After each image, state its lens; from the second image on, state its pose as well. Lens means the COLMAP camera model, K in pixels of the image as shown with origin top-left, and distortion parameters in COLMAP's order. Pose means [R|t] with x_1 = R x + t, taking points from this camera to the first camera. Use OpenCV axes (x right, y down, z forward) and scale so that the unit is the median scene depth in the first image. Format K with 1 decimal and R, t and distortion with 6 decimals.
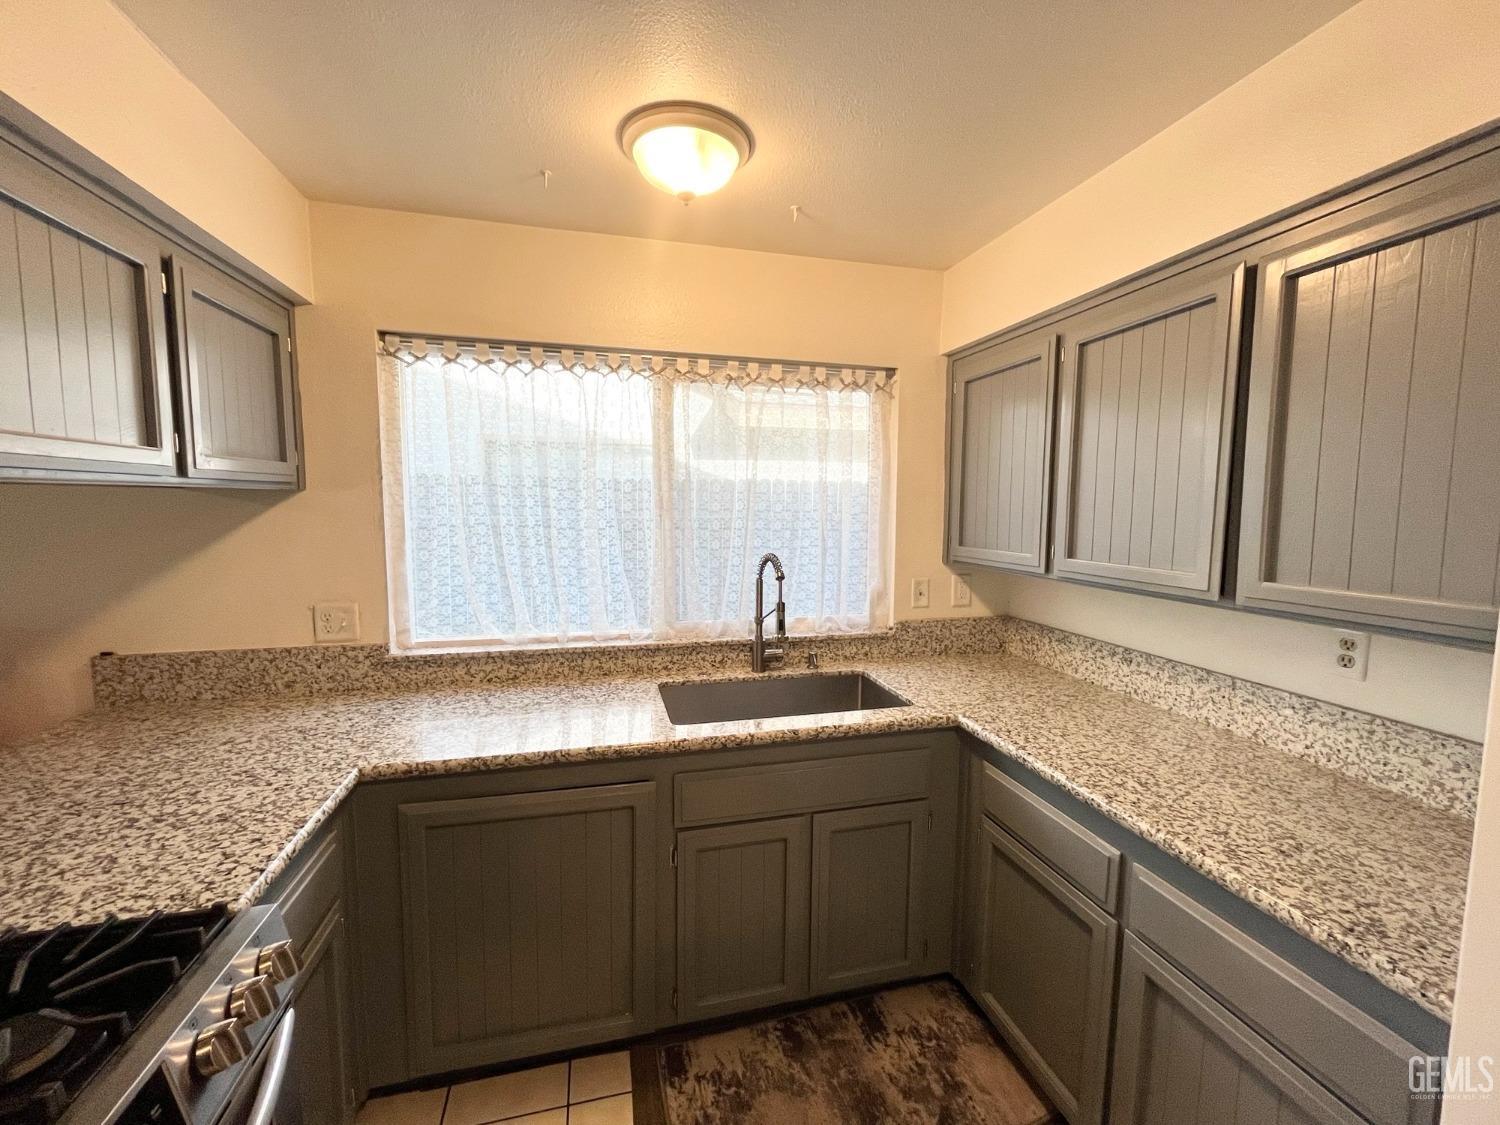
lens RADIAL K [[613.3, 0, 744.9], [0, 613.3, 560.3], [0, 0, 1]] dist [-0.001291, -0.000436]
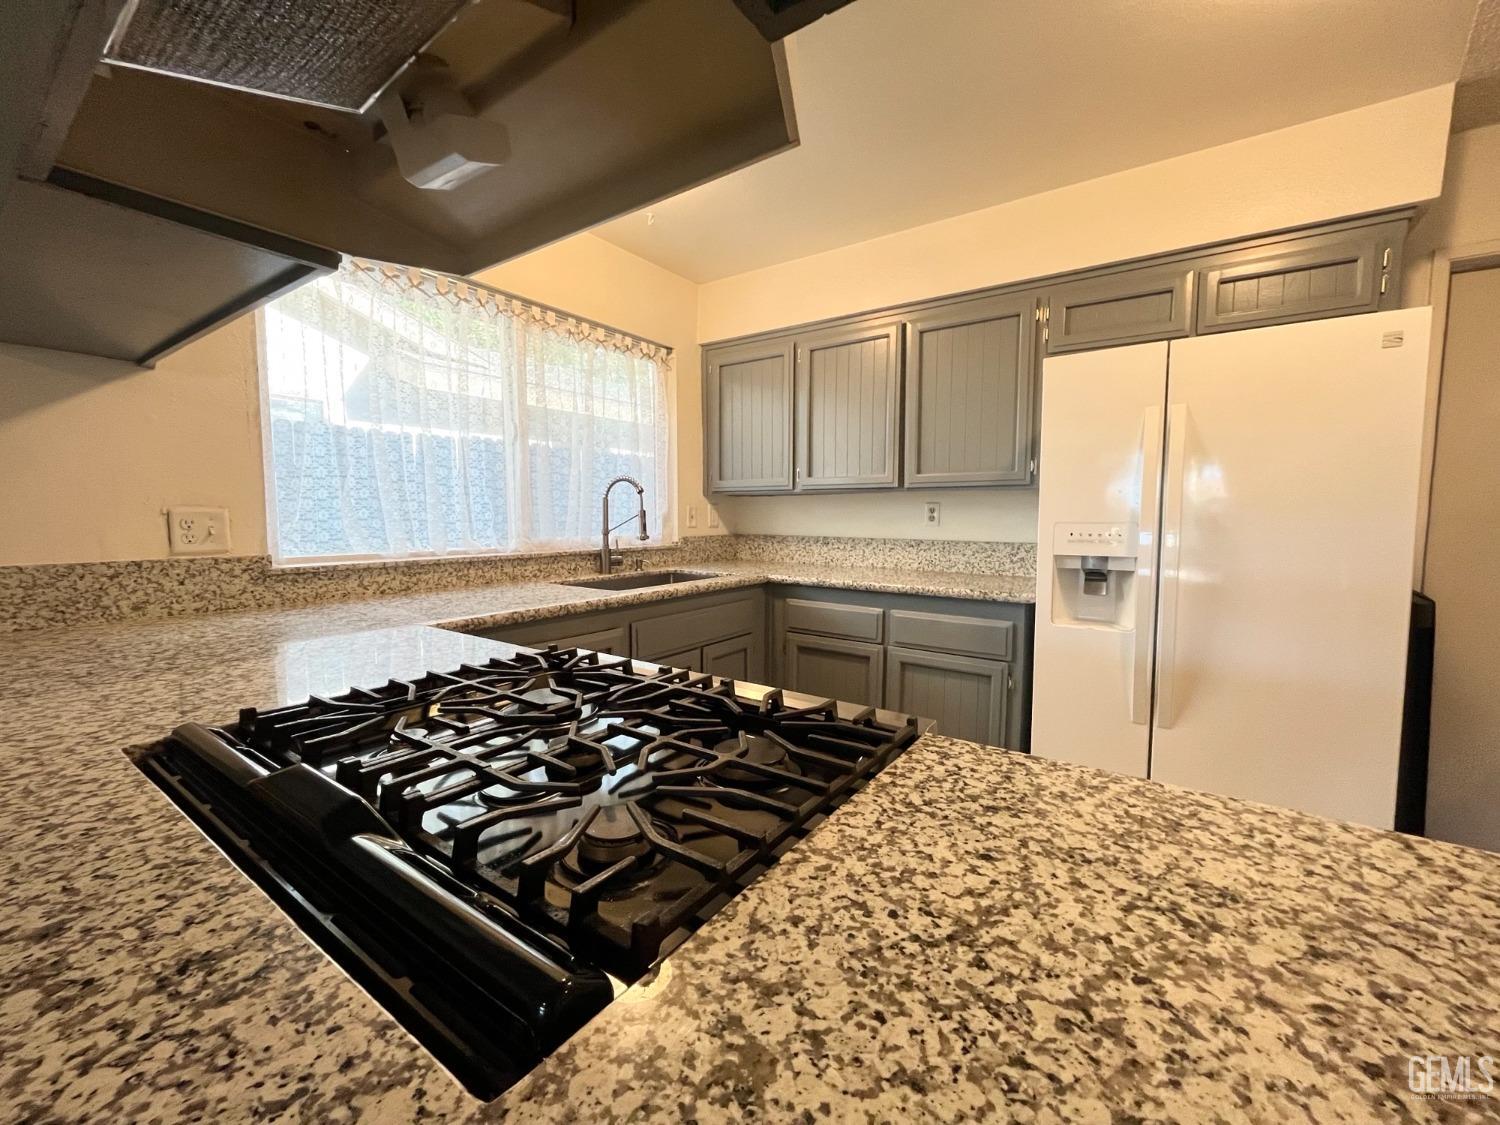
lens RADIAL K [[613.3, 0, 744.9], [0, 613.3, 560.3], [0, 0, 1]] dist [-0.001291, -0.000436]
pose [[0.758189, -0.052359, 0.649929, -0.654145], [0.058197, 0.998227, 0.012528, 0.177281], [-0.649432, 0.028325, 0.759892, -0.140537]]
